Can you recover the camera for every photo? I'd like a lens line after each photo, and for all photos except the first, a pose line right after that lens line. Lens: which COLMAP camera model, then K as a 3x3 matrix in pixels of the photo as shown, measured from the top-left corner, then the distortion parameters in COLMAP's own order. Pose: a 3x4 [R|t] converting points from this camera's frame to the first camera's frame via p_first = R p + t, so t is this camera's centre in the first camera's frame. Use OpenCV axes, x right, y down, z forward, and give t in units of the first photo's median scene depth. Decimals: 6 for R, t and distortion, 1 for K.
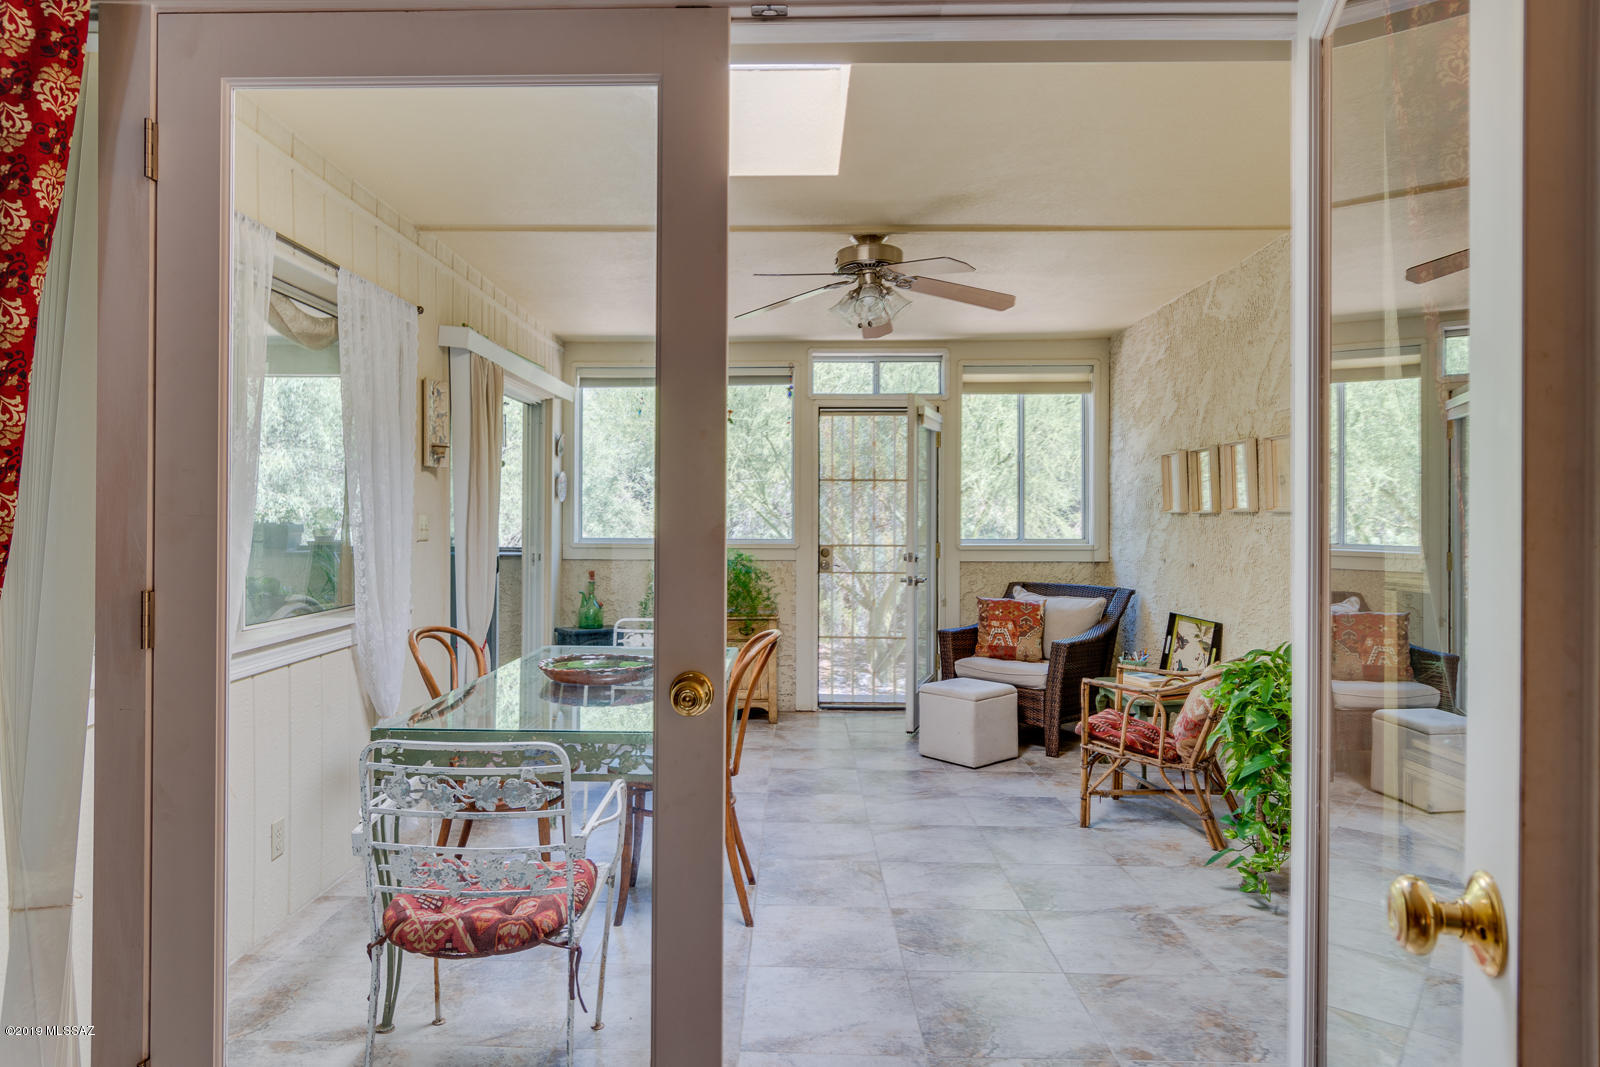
lens RADIAL K [[852.0, 0, 786.2], [0, 852.0, 536.4], [0, 0, 1]] dist [-0.001657, 0.000024]
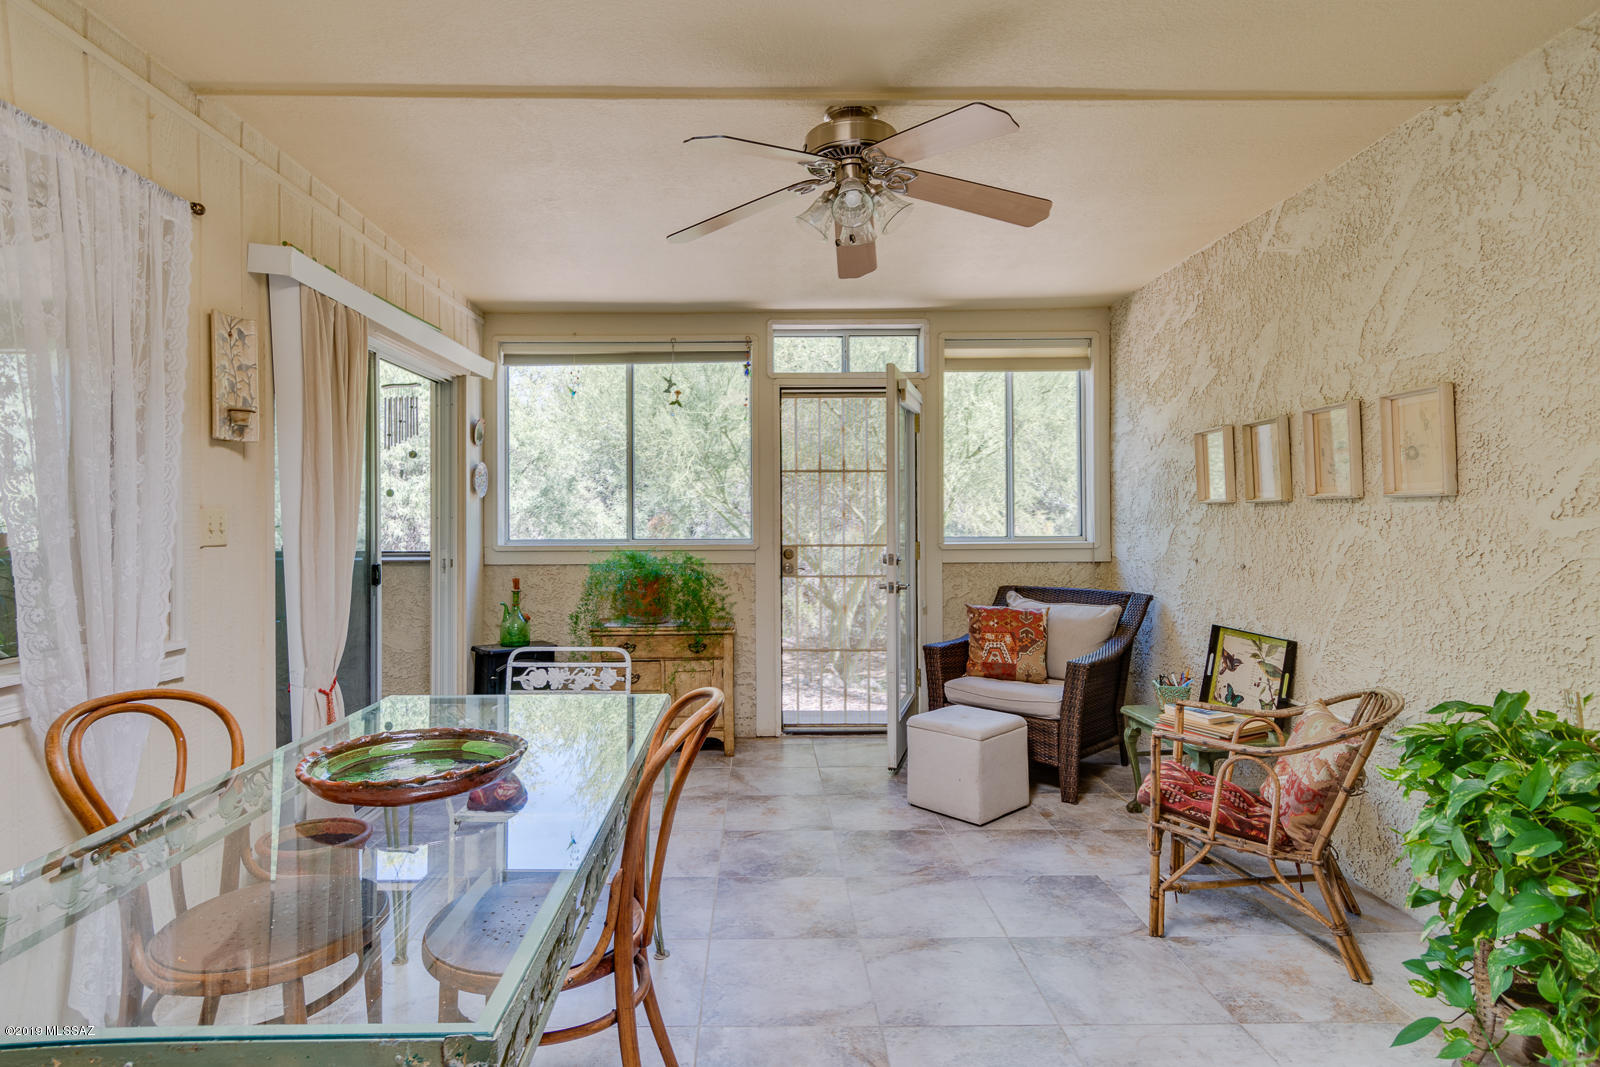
lens RADIAL K [[852.0, 0, 785.2], [0, 852.0, 520.8], [0, 0, 1]] dist [-0.001657, 0.000024]
pose [[0.998980, -0.007888, 0.044459, 0.005239], [0.008682, 0.999805, -0.017712, 0.000603], [-0.044310, 0.018080, 0.998854, 0.187891]]
